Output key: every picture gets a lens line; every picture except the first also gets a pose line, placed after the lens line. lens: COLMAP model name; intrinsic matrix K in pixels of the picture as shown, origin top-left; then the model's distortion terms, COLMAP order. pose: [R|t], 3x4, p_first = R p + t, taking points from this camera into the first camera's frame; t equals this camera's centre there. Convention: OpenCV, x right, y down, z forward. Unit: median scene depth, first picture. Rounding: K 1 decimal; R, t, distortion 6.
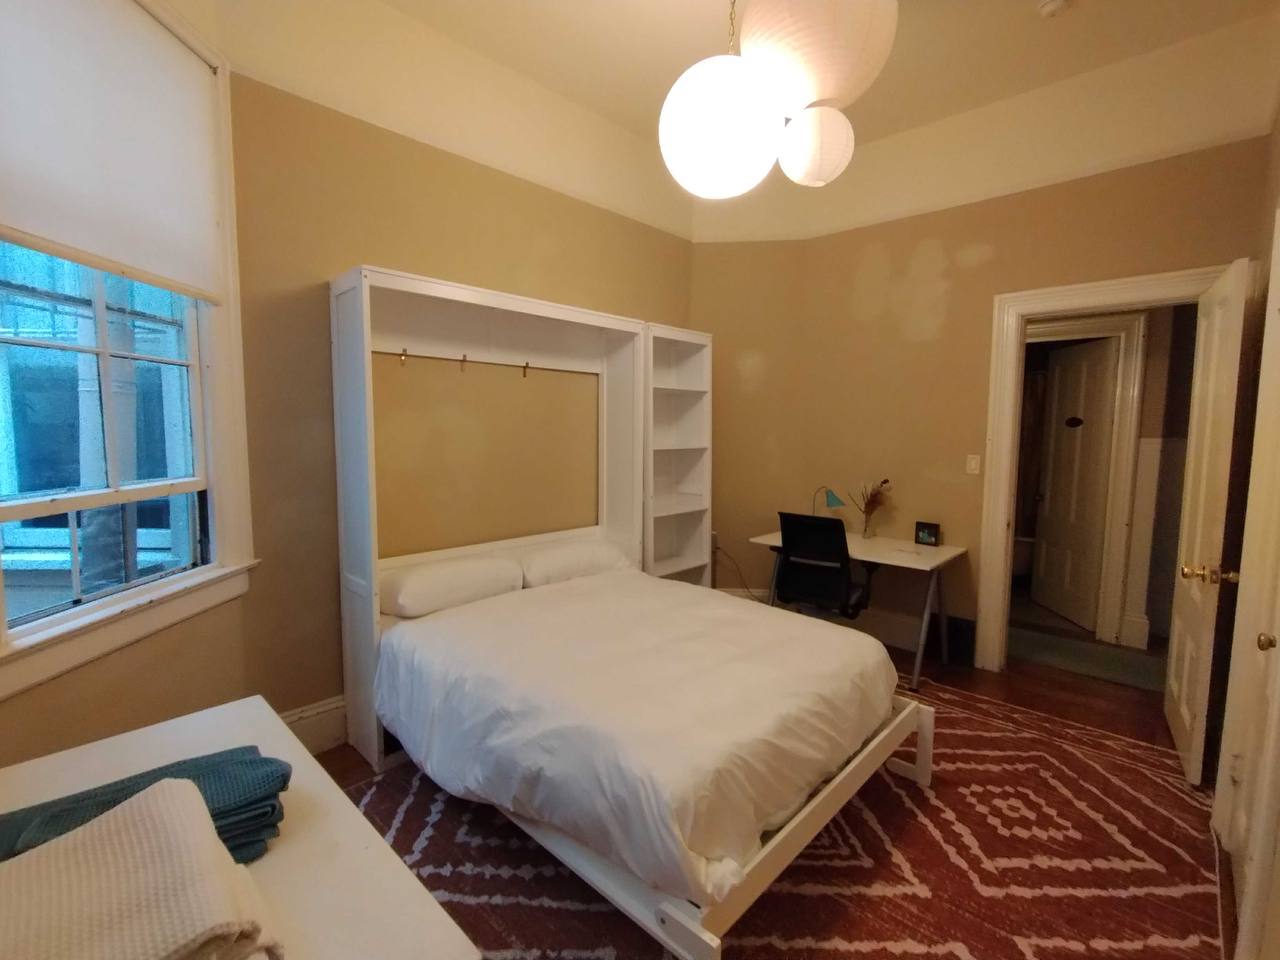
lens RADIAL K [[574.8, 0, 636.6], [0, 574.8, 478.1], [0, 0, 1]] dist [-0.005109, -0.002351]
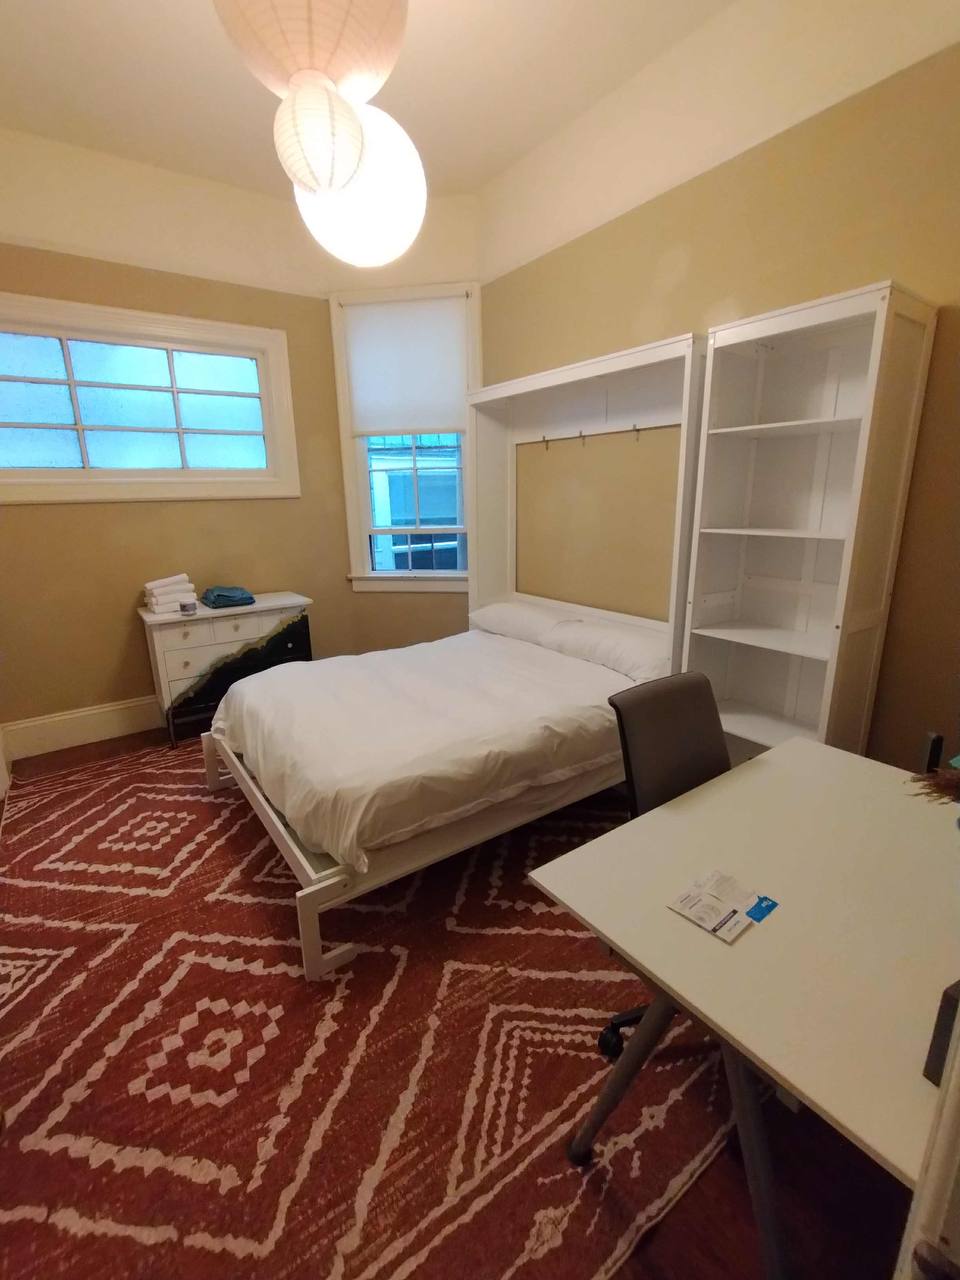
lens RADIAL K [[574.8, 0, 478.4], [0, 574.8, 639.9], [0, 0, 1]] dist [-0.005109, -0.002351]
pose [[-0.190448, 0.235908, -0.952931, 1.279688], [-0.076336, 0.964199, 0.253954, -0.137564], [0.978725, 0.121108, -0.165621, 1.519659]]
